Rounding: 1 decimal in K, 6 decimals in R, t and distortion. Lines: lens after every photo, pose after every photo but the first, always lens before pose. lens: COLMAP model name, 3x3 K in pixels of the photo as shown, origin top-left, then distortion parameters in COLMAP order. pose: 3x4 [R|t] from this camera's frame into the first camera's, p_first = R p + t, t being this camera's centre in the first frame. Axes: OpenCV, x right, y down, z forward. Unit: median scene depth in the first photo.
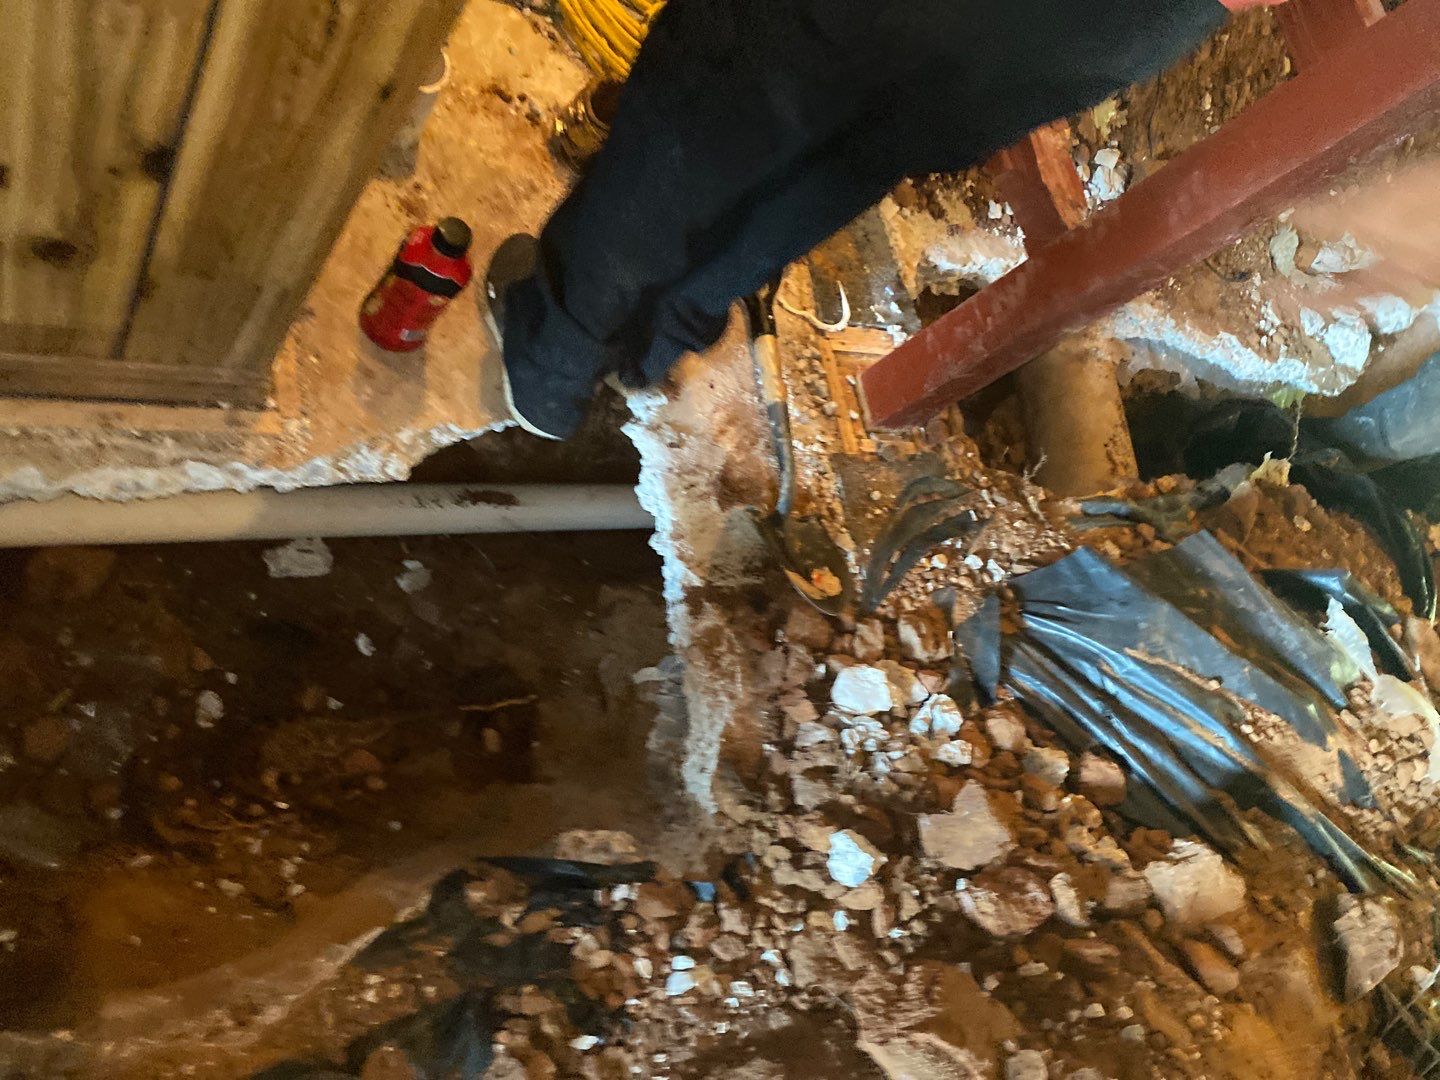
lens RADIAL K [[1085.8, 0, 752.7], [0, 1085.8, 530.9], [0, 0, 1]] dist [0.053313, -0.068063]
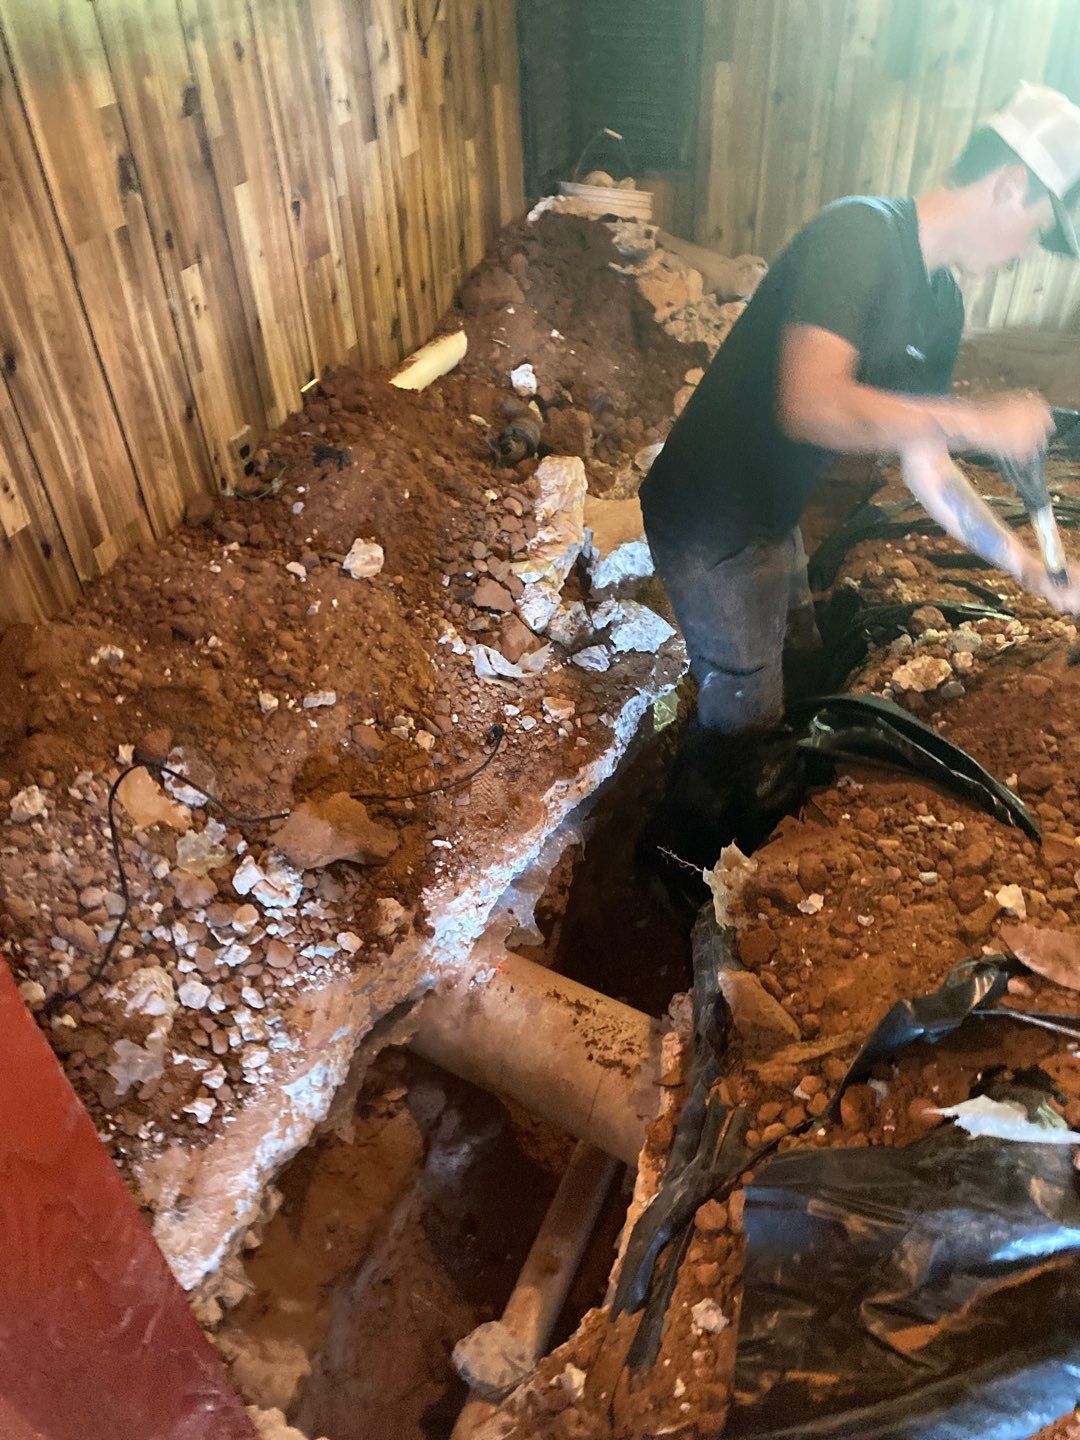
lens RADIAL K [[1098.2, 0, 566.9], [0, 1098.2, 699.1], [0, 0, 1]] dist [0.102593, -0.100270]
pose [[0.486558, -0.858650, 0.161185, 0.592859], [0.873512, 0.474874, -0.107104, -0.185785], [0.015423, 0.192909, 0.981095, 0.351860]]
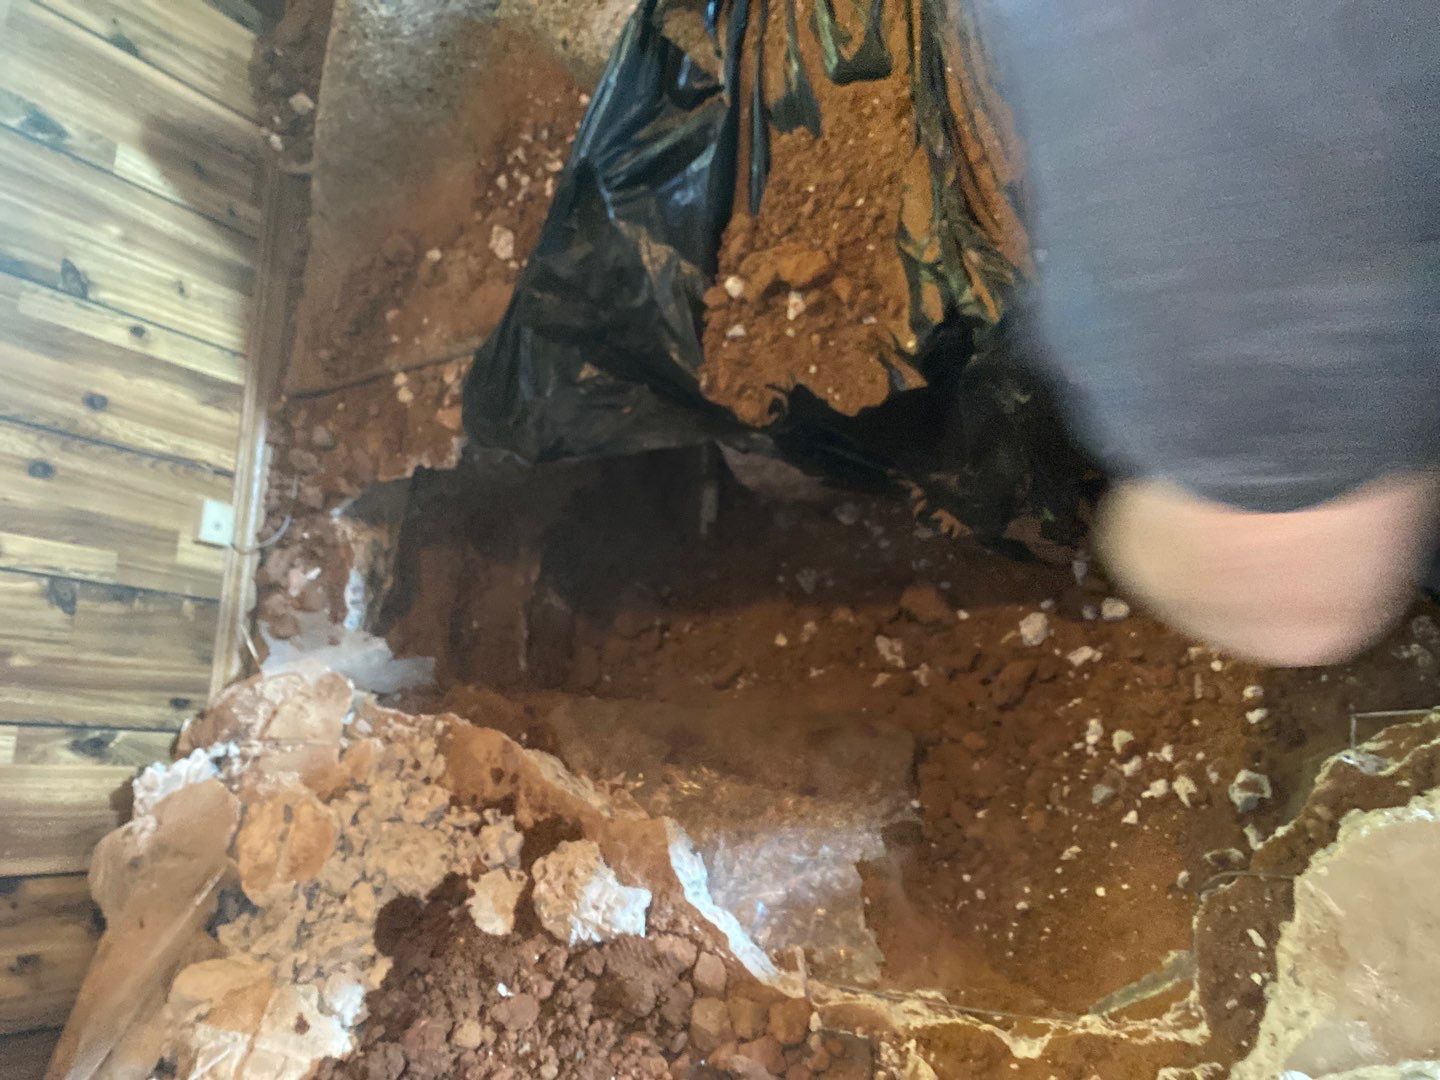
lens RADIAL K [[1131.9, 0, 689.0], [0, 1131.9, 545.4], [0, 0, 1]] dist [0.013888, 0.002635]
pose [[-0.965193, -0.257569, 0.045396, 1.437796], [0.252328, -0.871411, 0.420682, -0.562009], [-0.068796, 0.417494, 0.906072, 1.362887]]
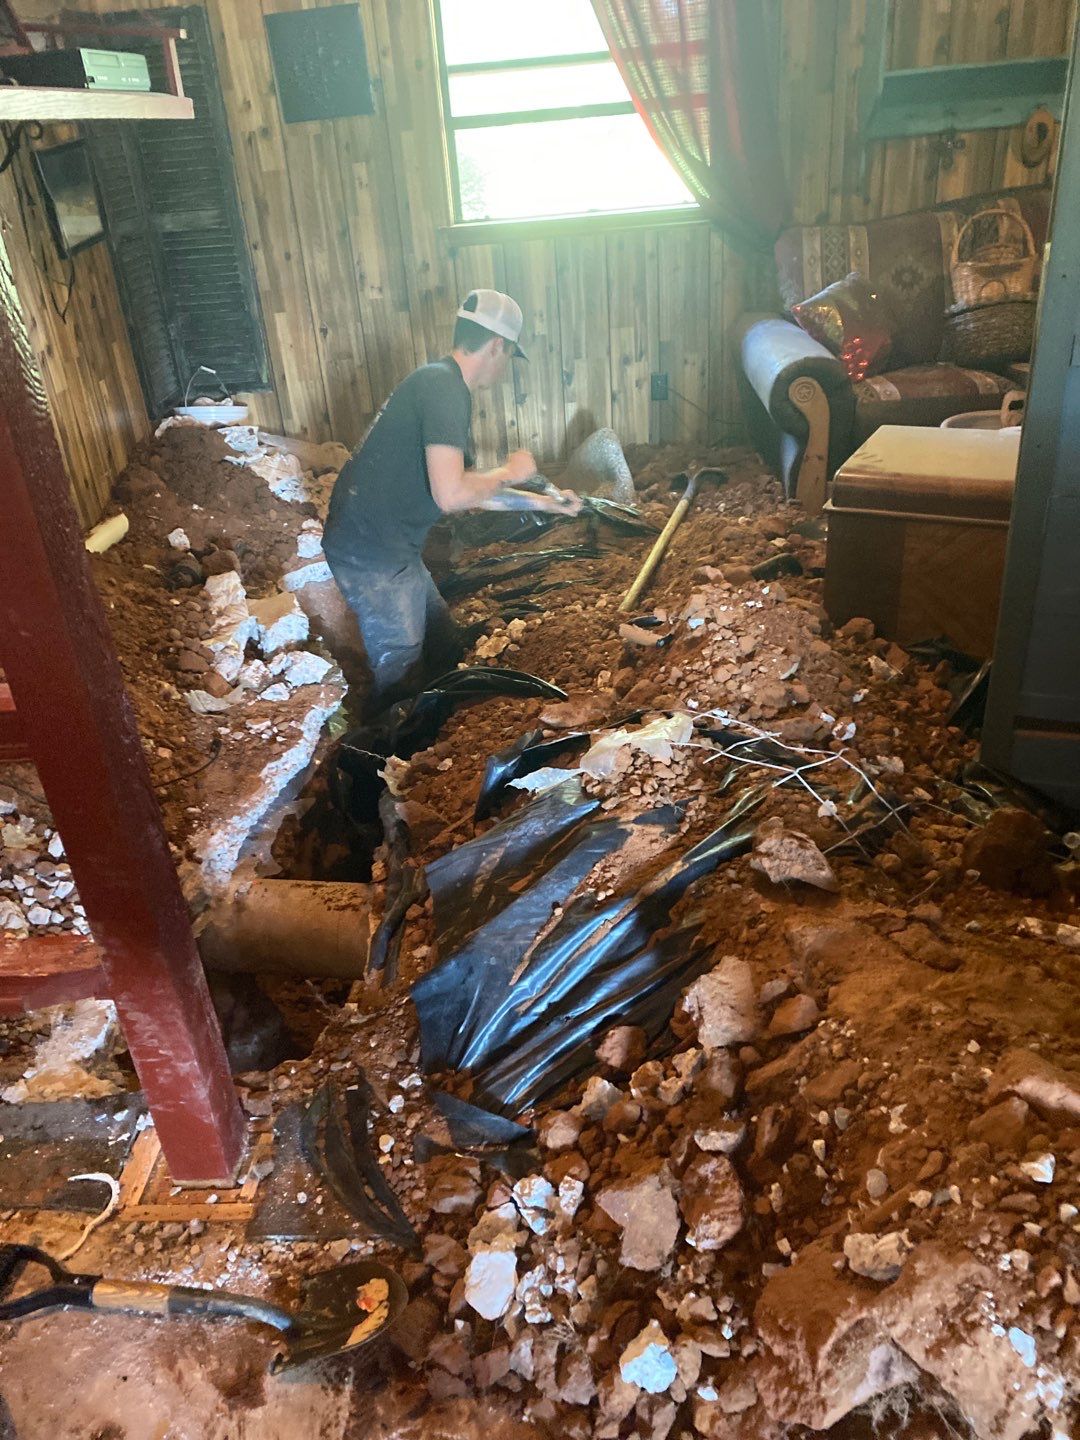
lens RADIAL K [[1083.8, 0, 503.9], [0, 1083.8, 715.4], [0, 0, 1]] dist [0.078628, -0.097094]
pose [[0.216277, -0.886662, 0.408723, 0.142600], [0.966304, 0.254242, 0.040215, -0.008075], [-0.139571, 0.386253, 0.911772, -0.076765]]
